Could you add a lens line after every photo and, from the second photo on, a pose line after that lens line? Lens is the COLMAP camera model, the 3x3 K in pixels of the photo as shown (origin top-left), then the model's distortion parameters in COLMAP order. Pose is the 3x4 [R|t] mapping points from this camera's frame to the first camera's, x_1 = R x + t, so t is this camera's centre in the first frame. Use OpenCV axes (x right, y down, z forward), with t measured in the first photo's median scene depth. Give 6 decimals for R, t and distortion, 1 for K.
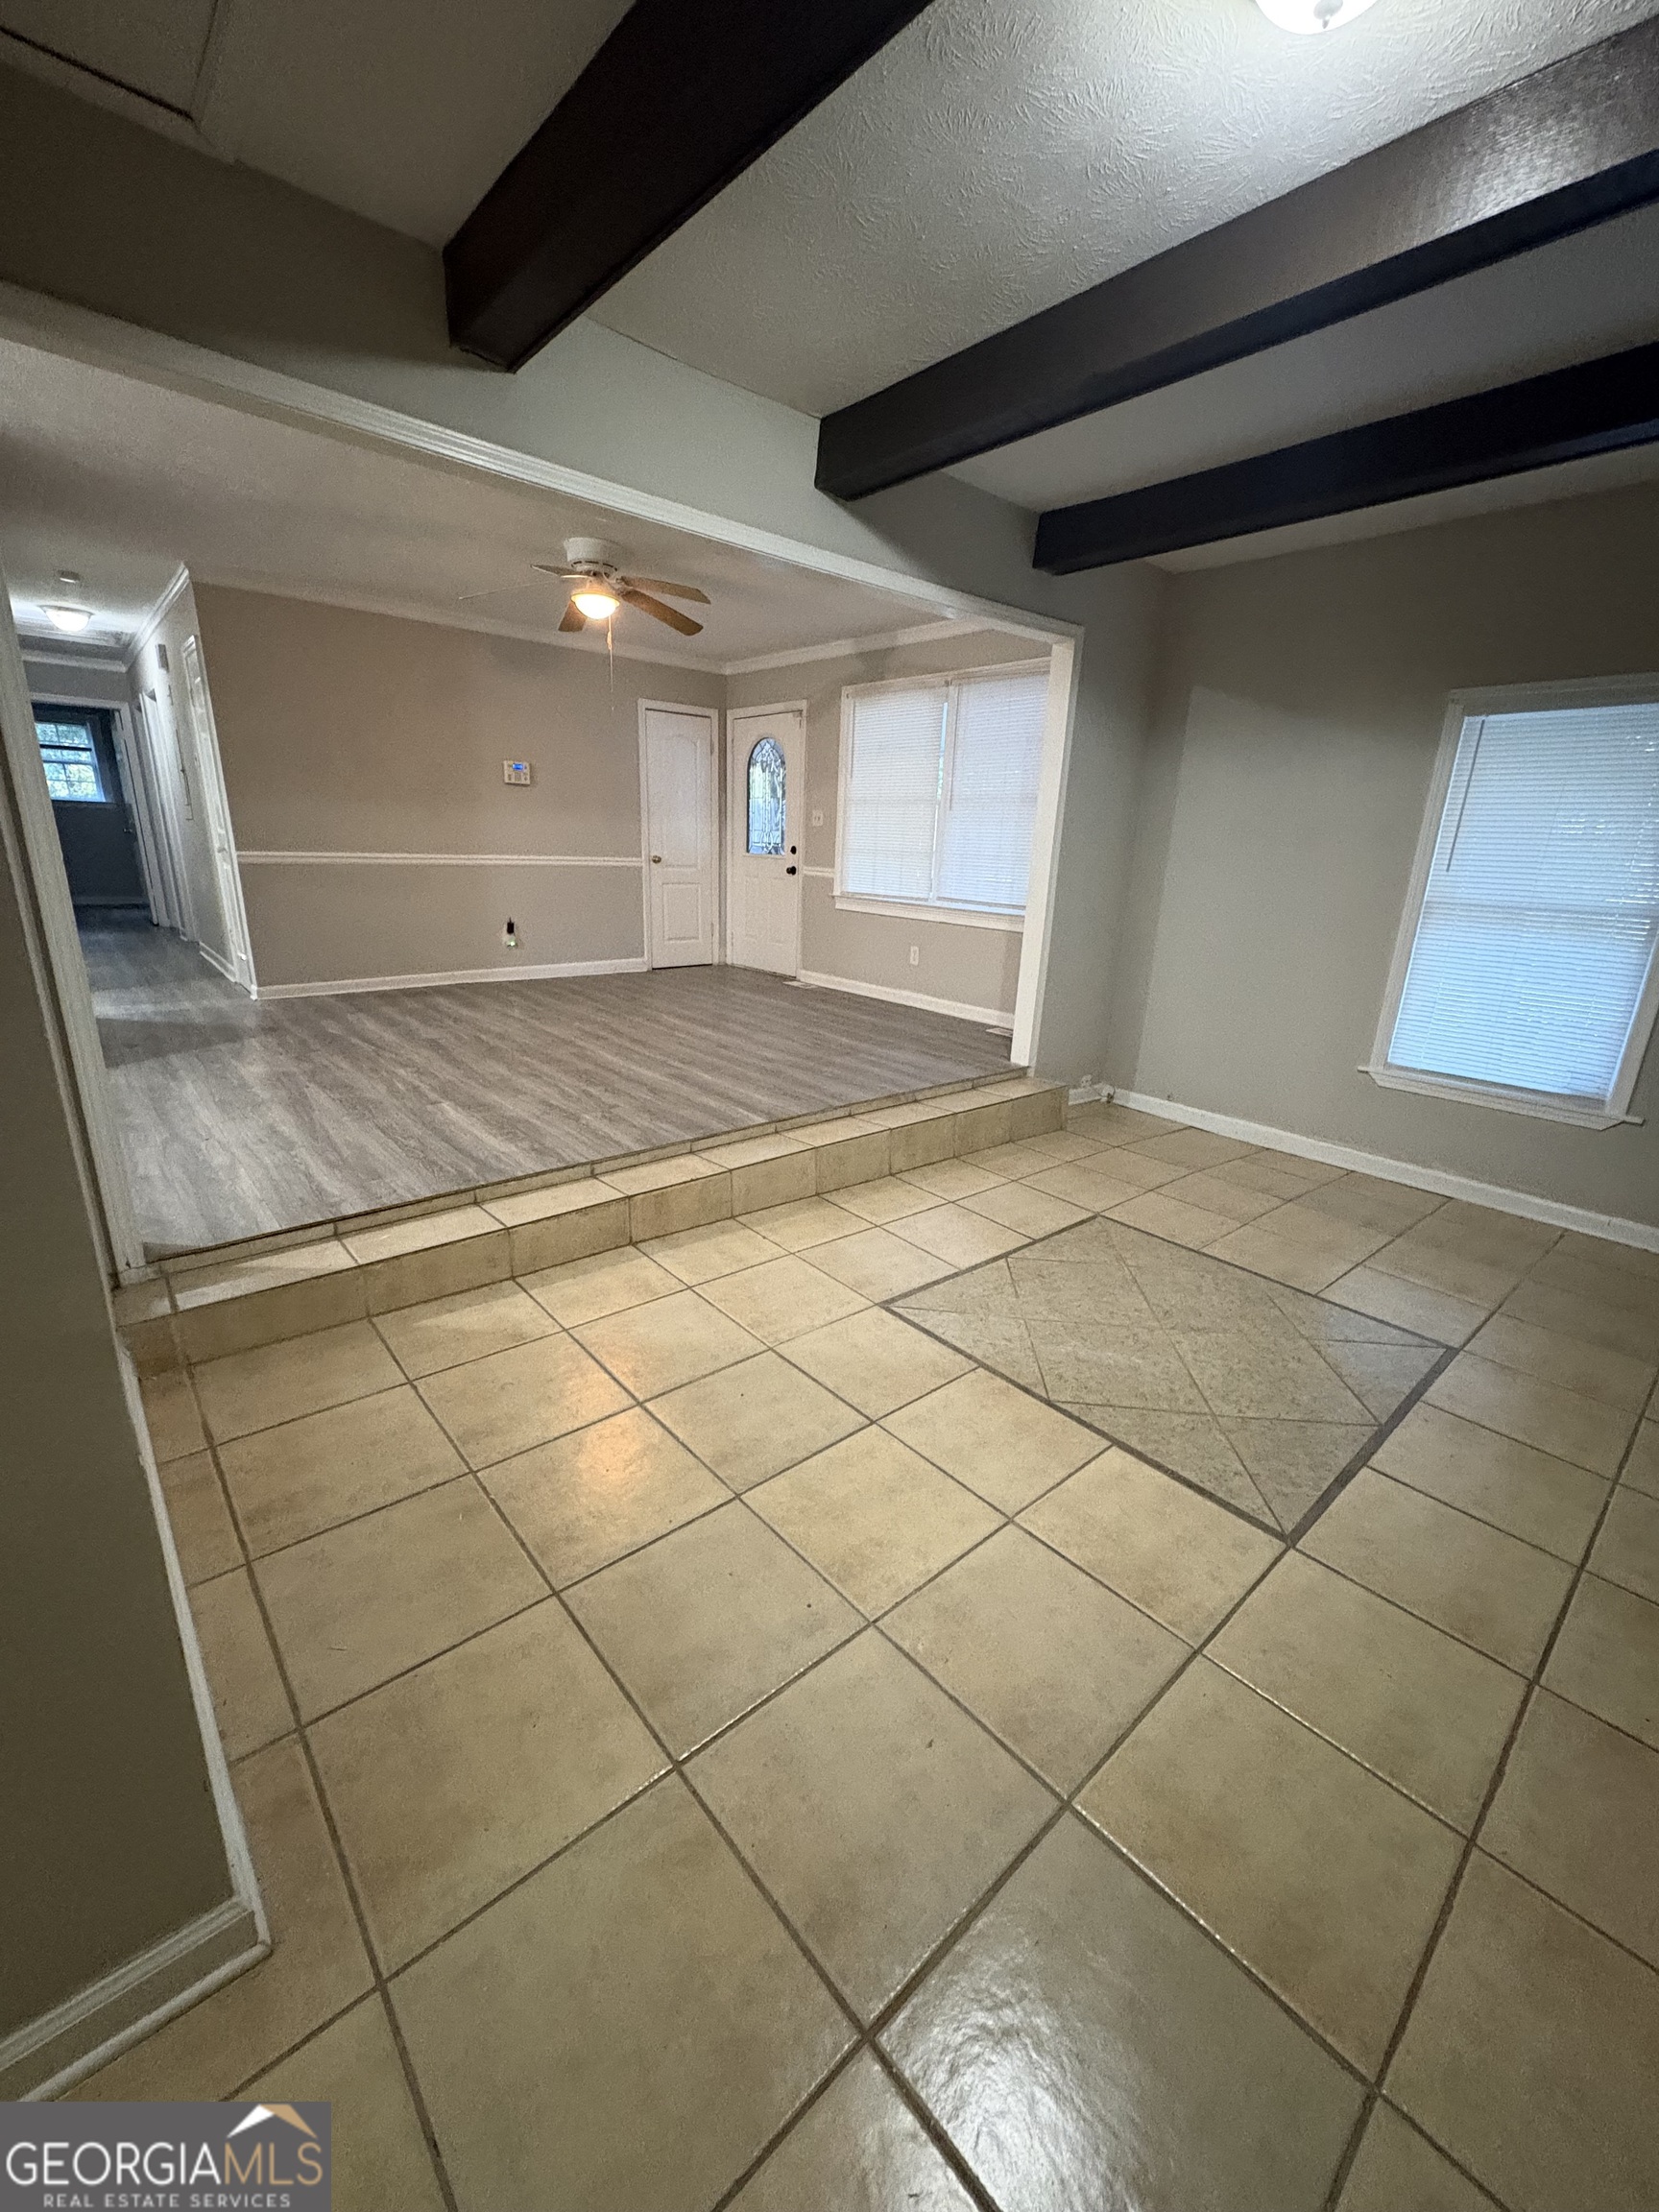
lens RADIAL K [[872.7, 0, 824.1], [0, 872.7, 1101.2], [0, 0, 1]] dist [0.000414, -0.000181]
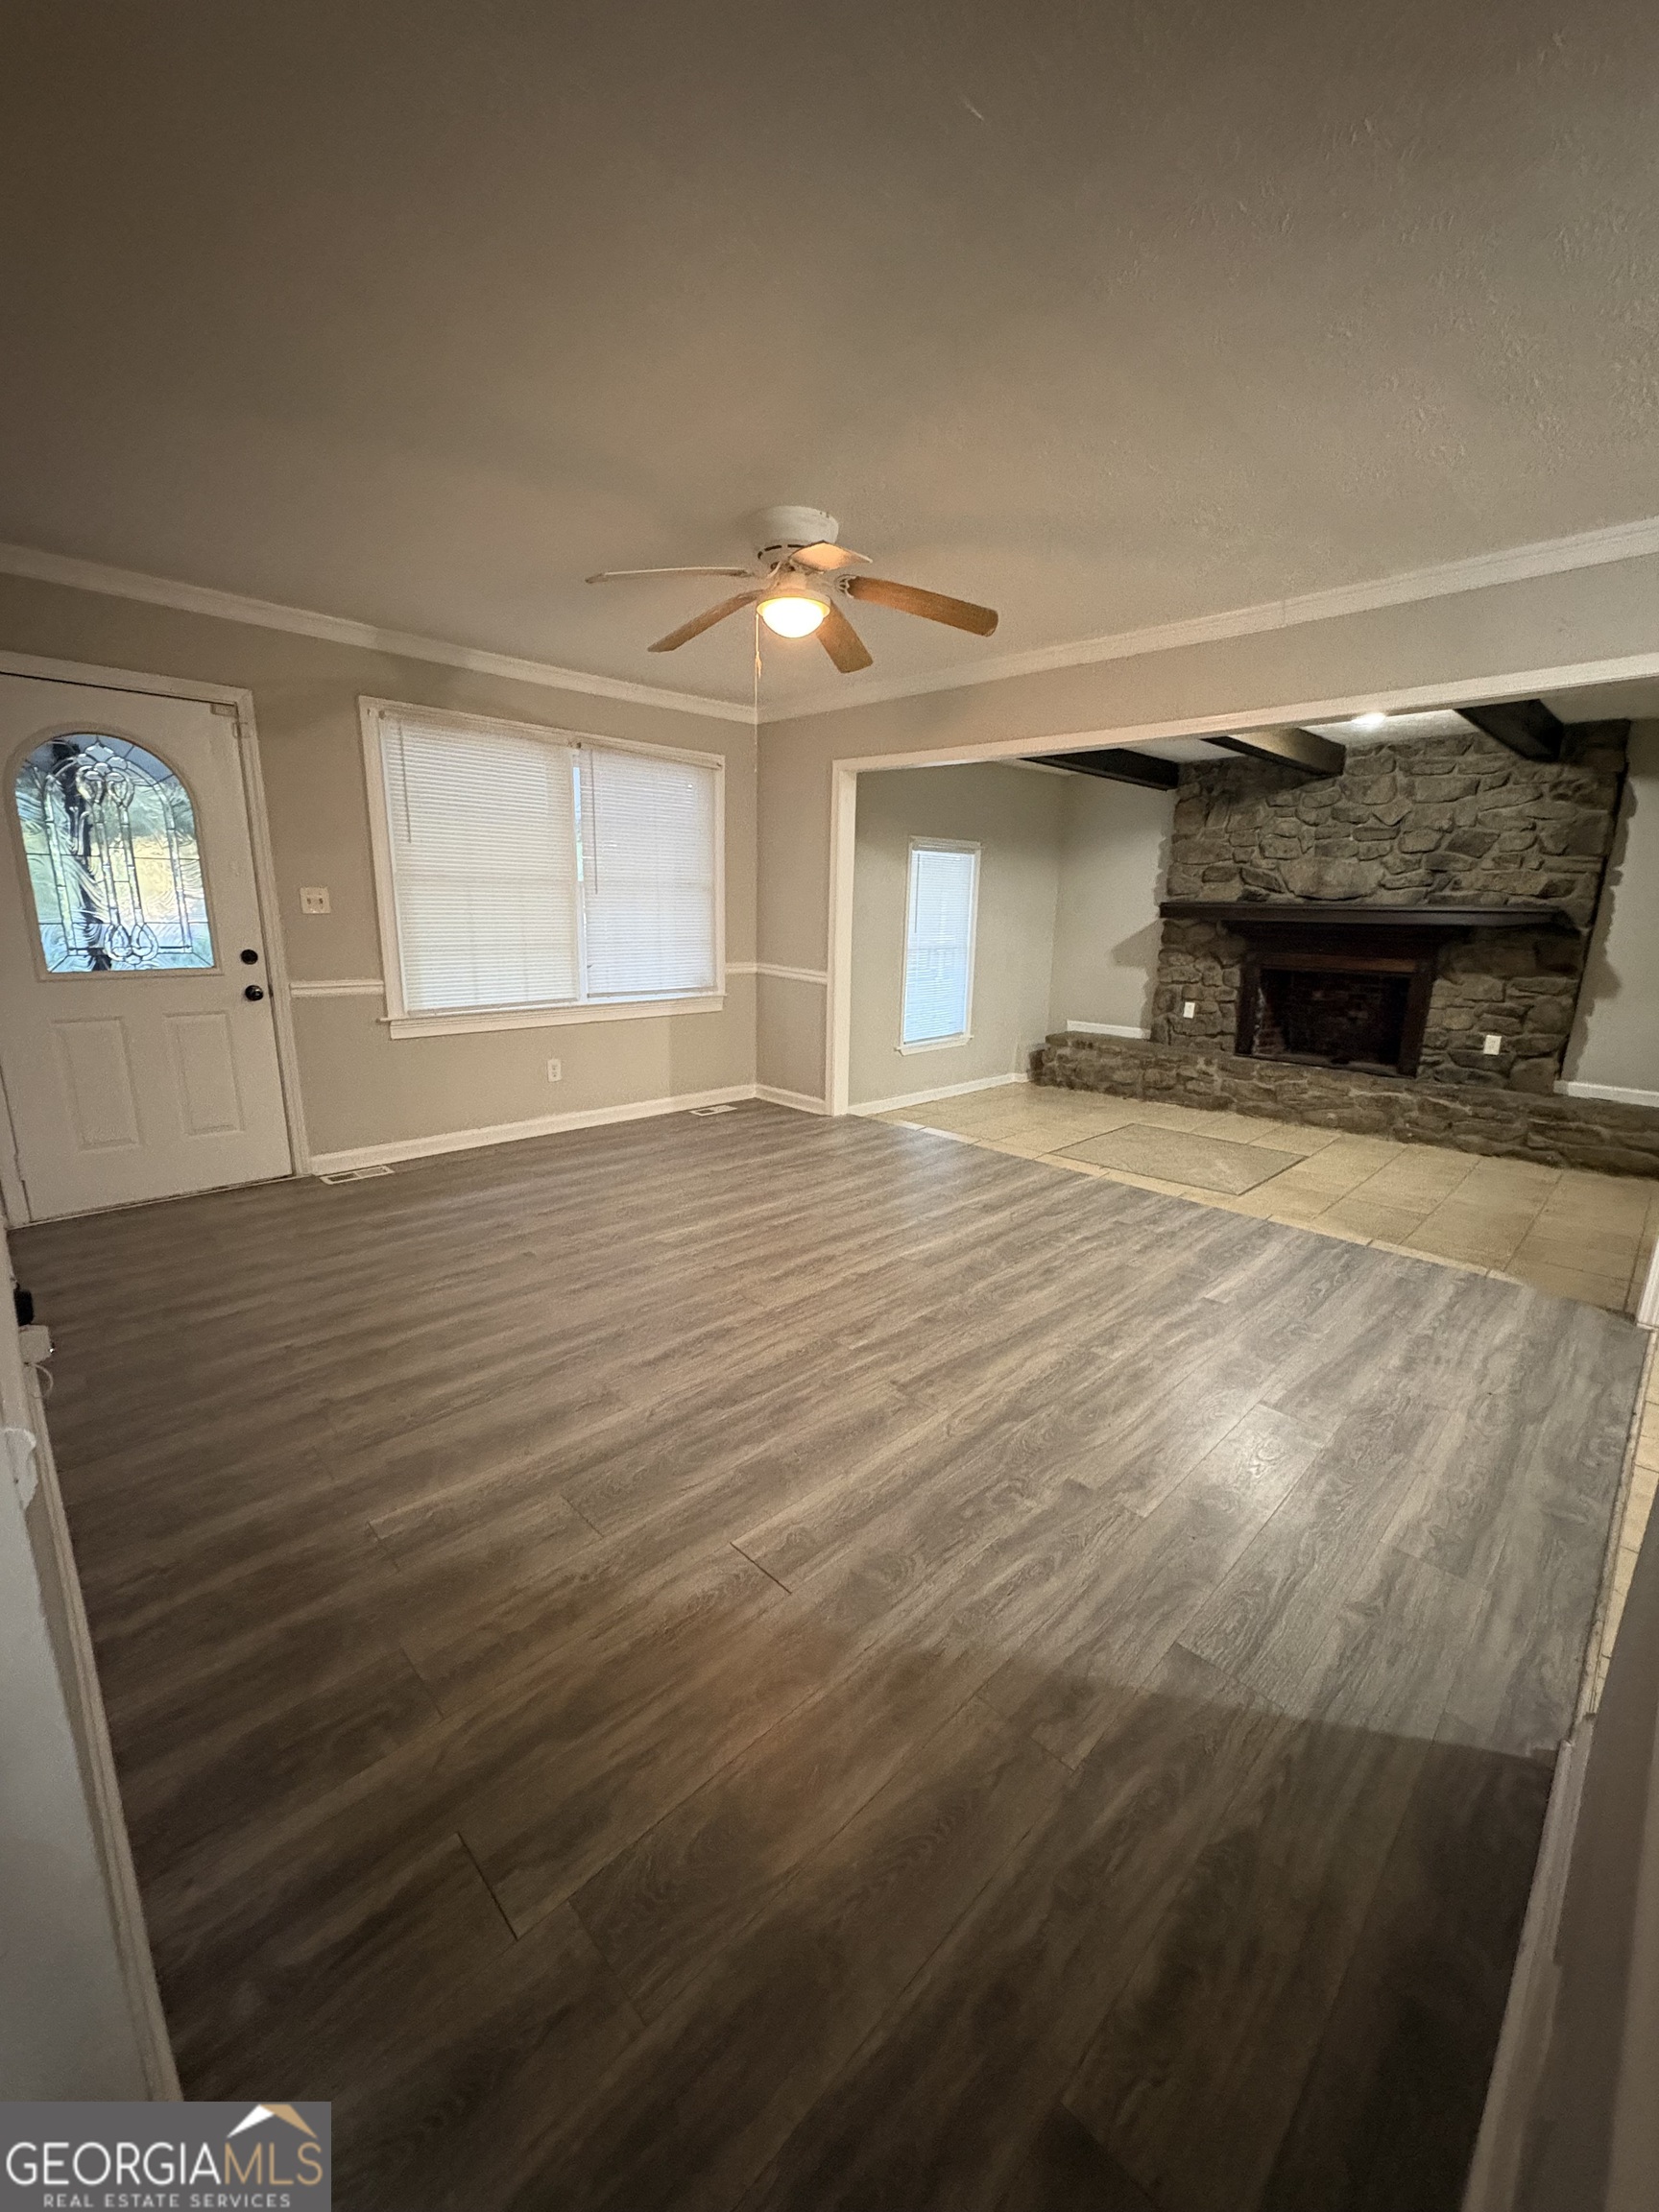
lens RADIAL K [[872.7, 0, 828.9], [0, 872.7, 1106.0], [0, 0, 1]] dist [0.000414, -0.000181]
pose [[-0.063115, -0.267735, 0.961423, -1.098641], [0.263160, 0.924785, 0.274808, -0.462607], [-0.962686, 0.270352, 0.012089, 1.208370]]
